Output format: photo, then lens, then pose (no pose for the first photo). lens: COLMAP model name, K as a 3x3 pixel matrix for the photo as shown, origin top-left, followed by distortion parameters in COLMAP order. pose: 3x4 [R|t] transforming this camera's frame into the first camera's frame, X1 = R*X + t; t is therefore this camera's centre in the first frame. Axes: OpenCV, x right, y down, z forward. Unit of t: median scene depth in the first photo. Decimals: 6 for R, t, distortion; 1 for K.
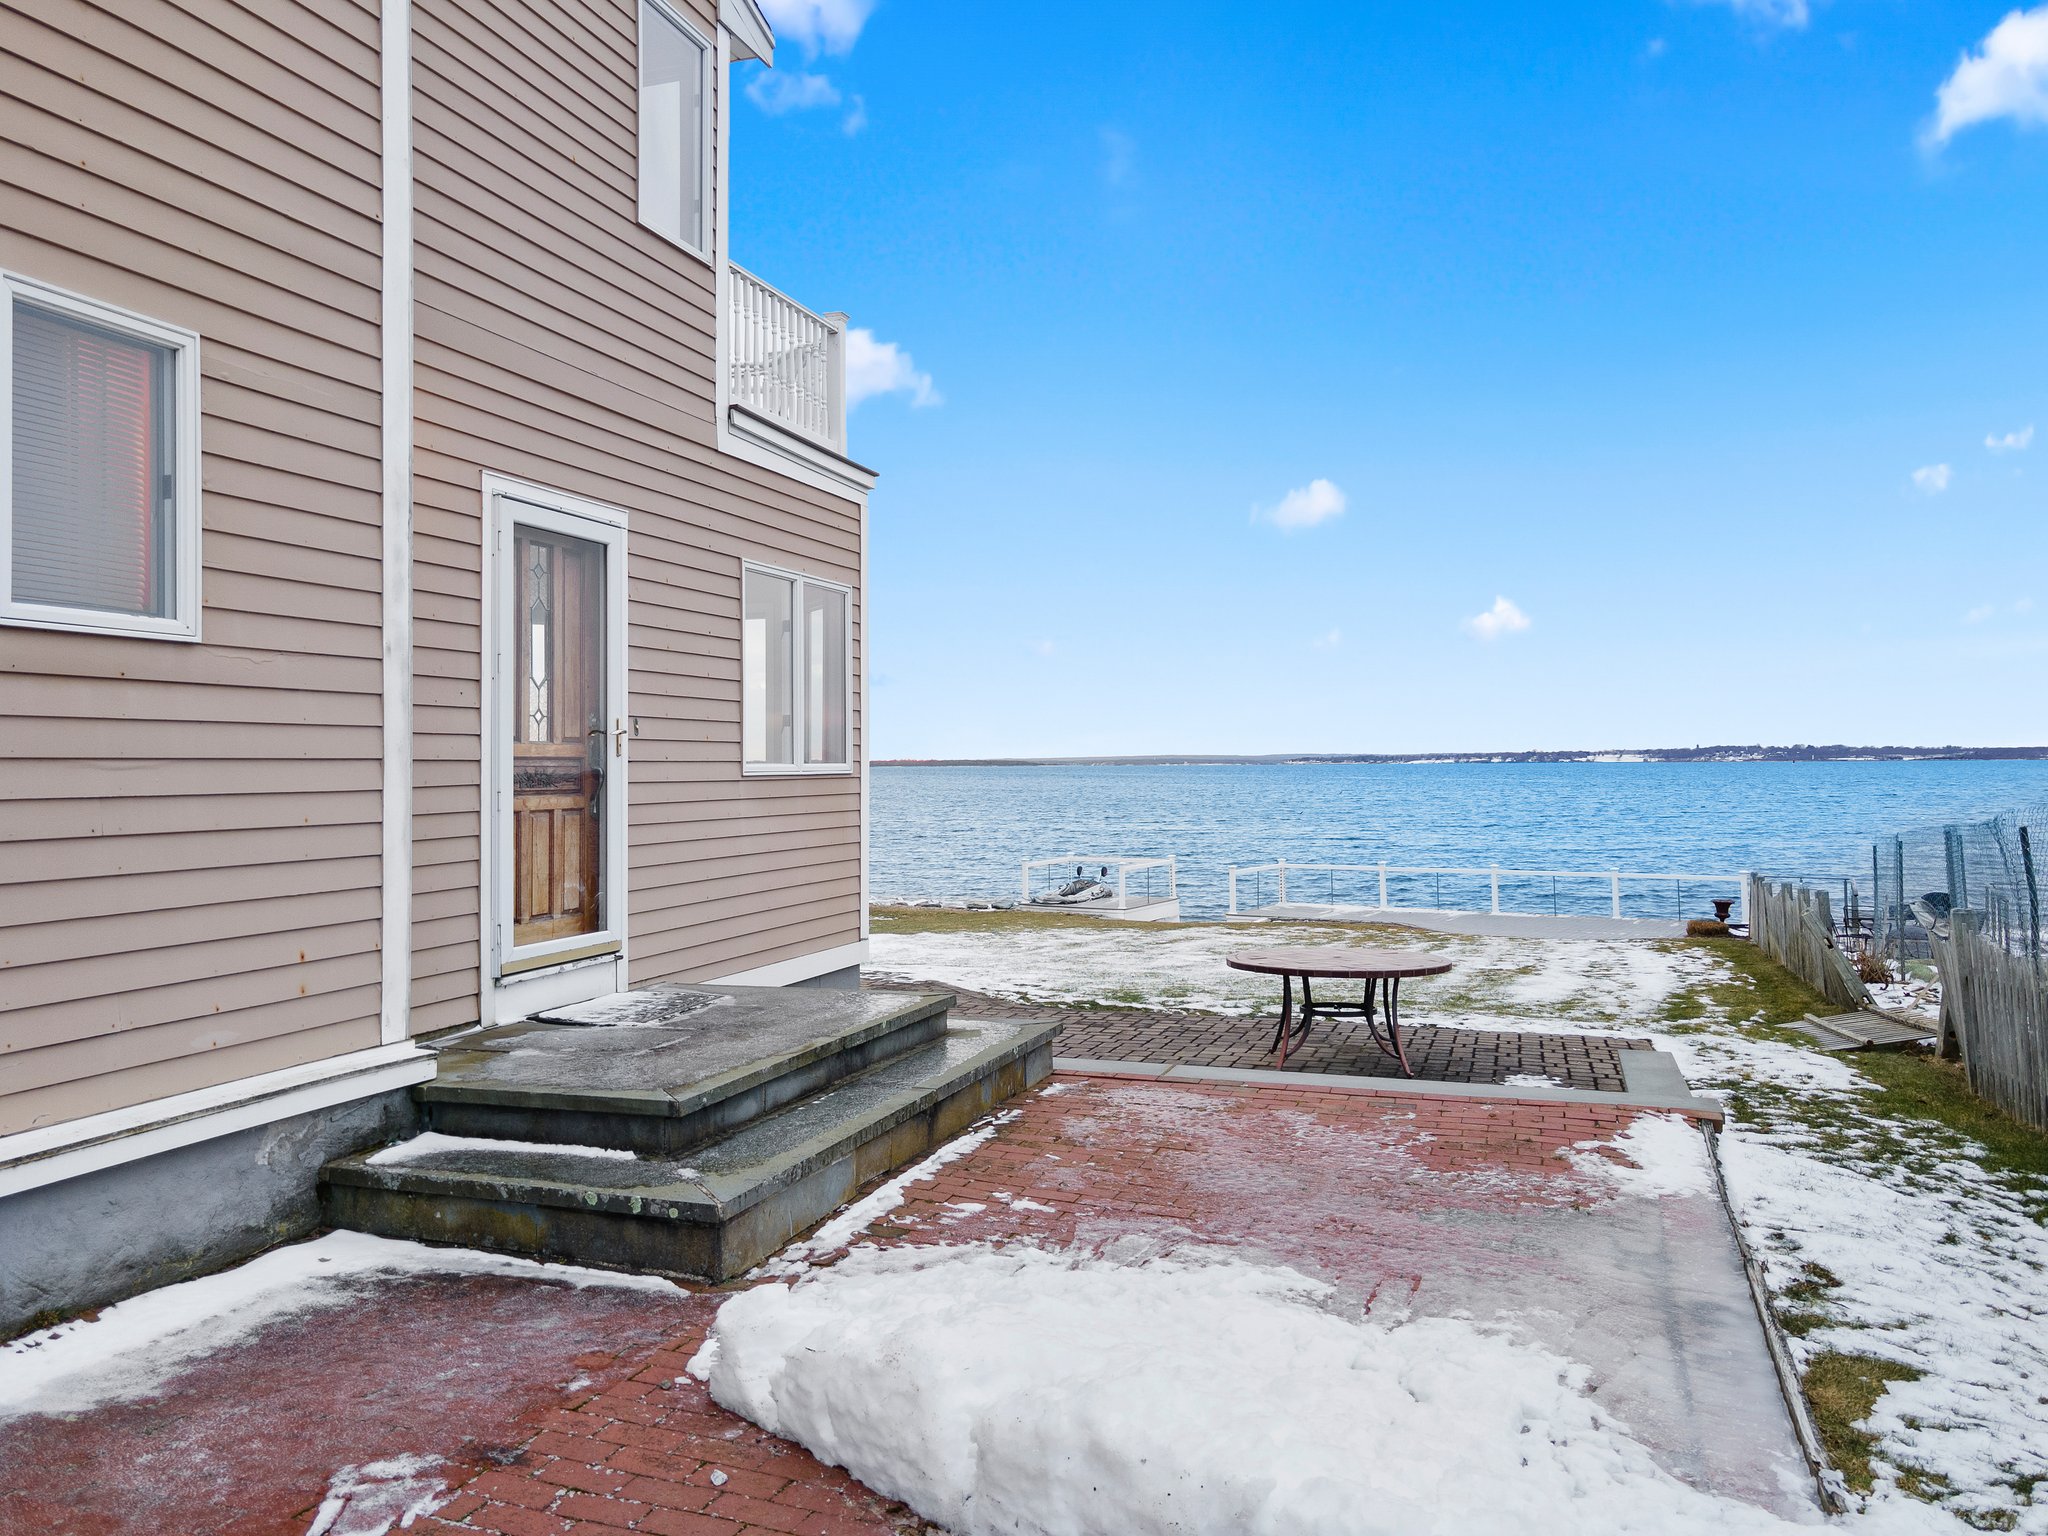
lens RADIAL K [[1522.1, 0, 1005.0], [0, 1522.1, 781.6], [0, 0, 1]] dist [-0.002077, 0.078995]
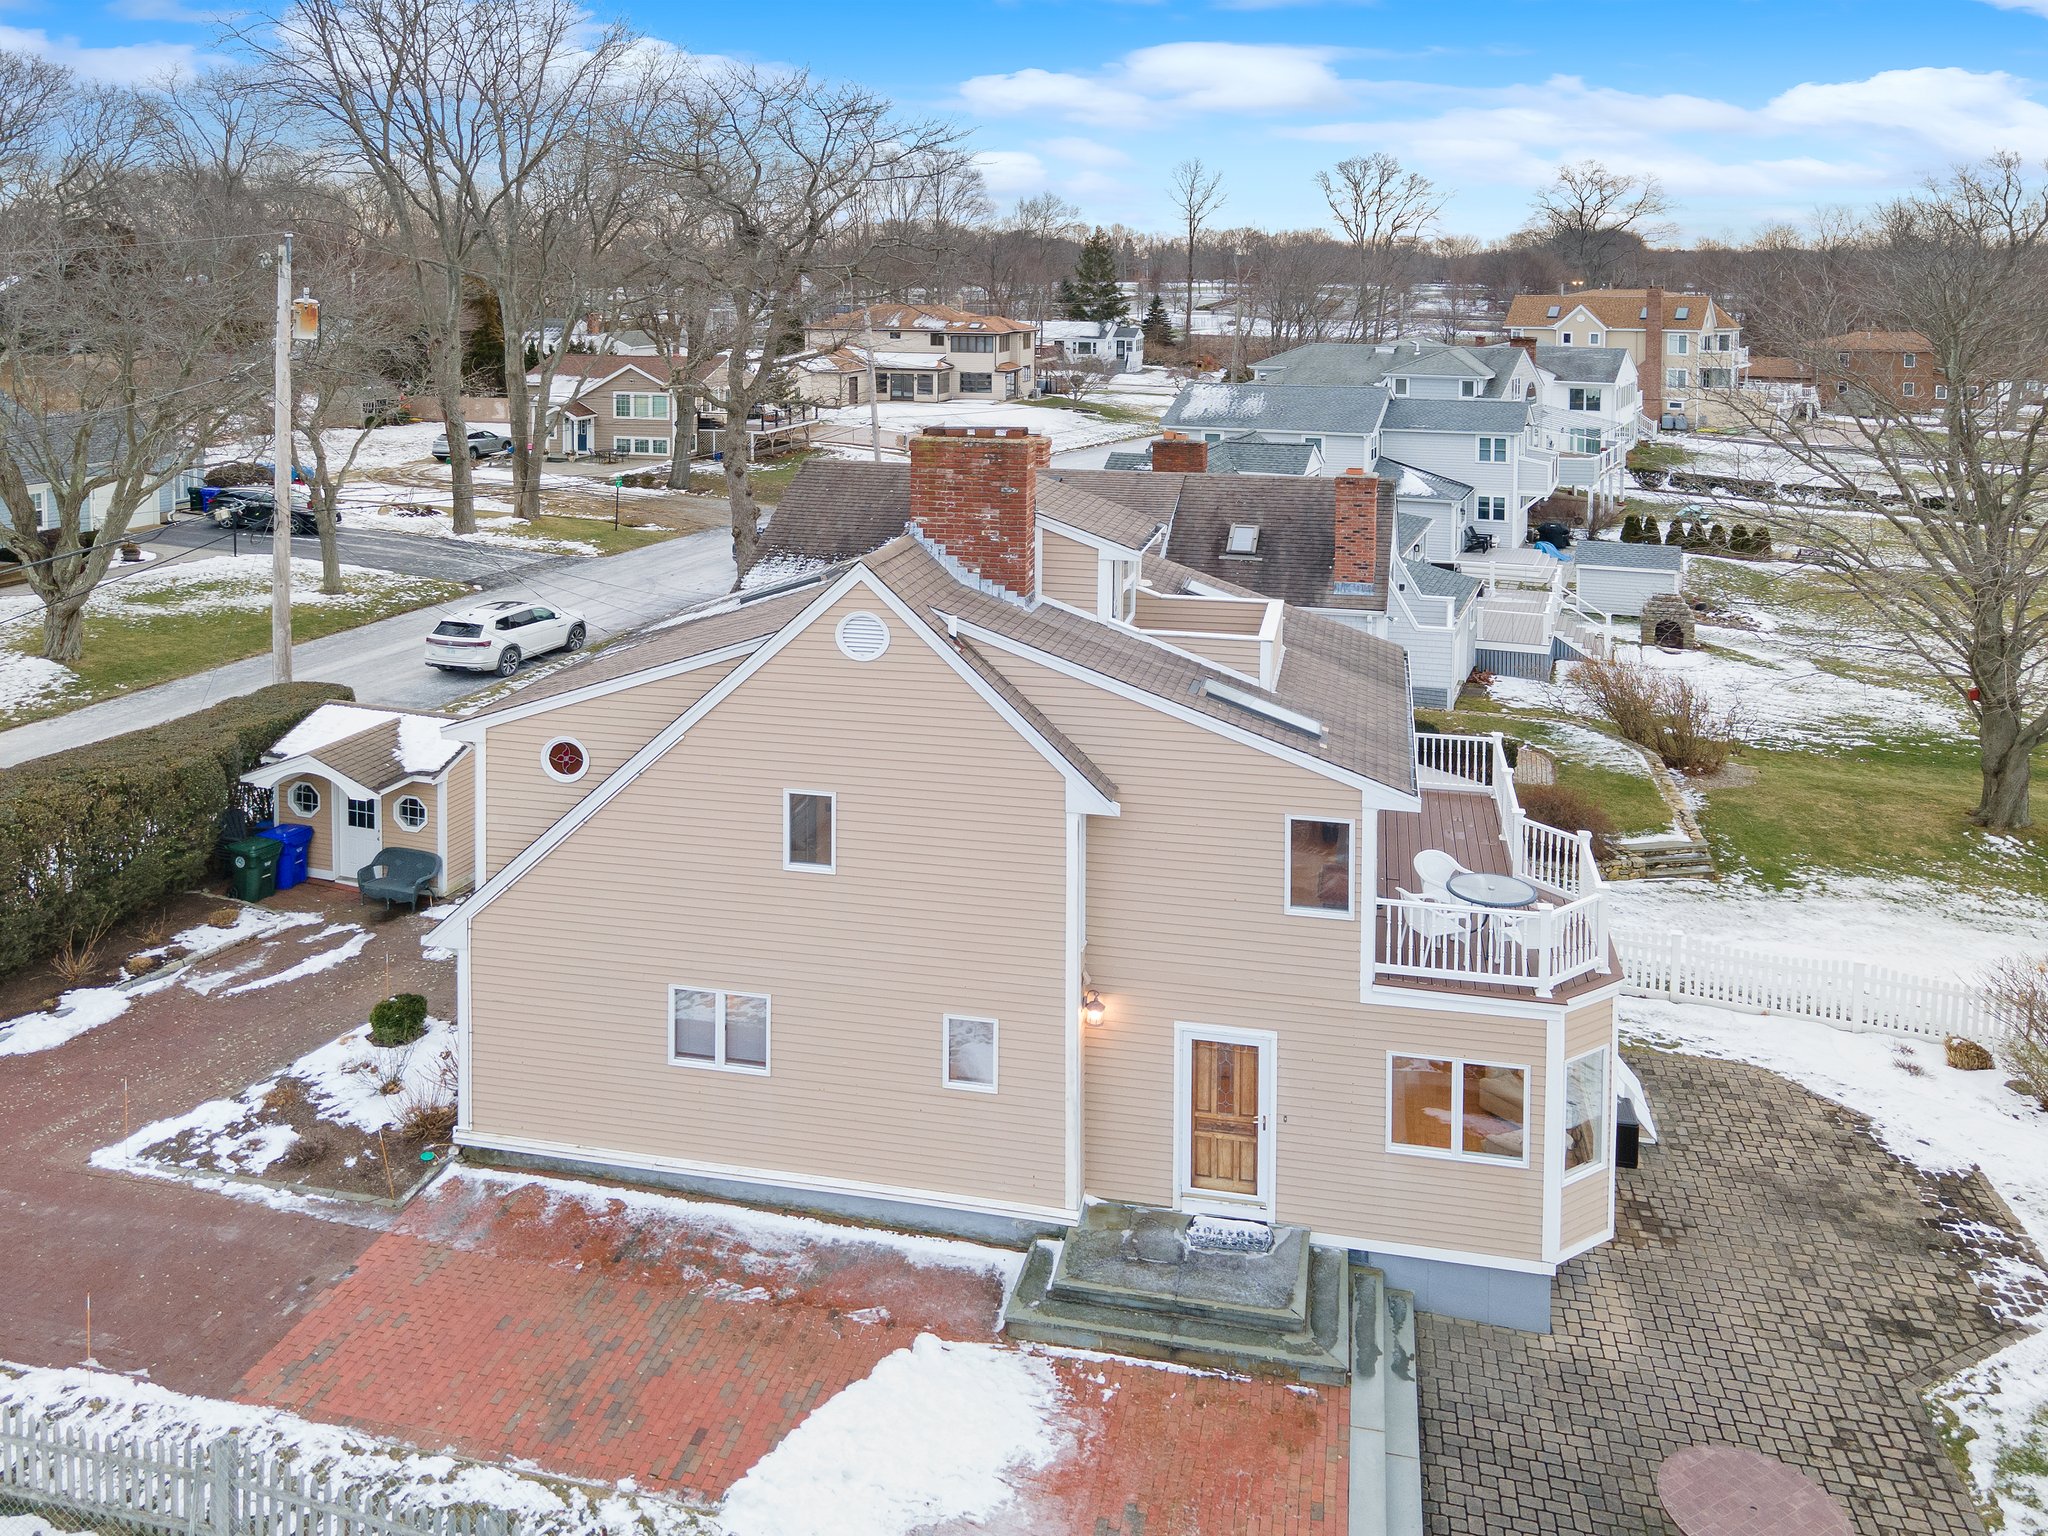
lens RADIAL K [[1522.1, 0, 1005.0], [0, 1522.1, 781.6], [0, 0, 1]] dist [-0.002077, 0.078995]
pose [[0.113791, 0.305255, -0.945448, 2.157125], [-0.011709, 0.951975, 0.305953, -1.540863], [0.993436, -0.023744, 0.111901, 0.507882]]
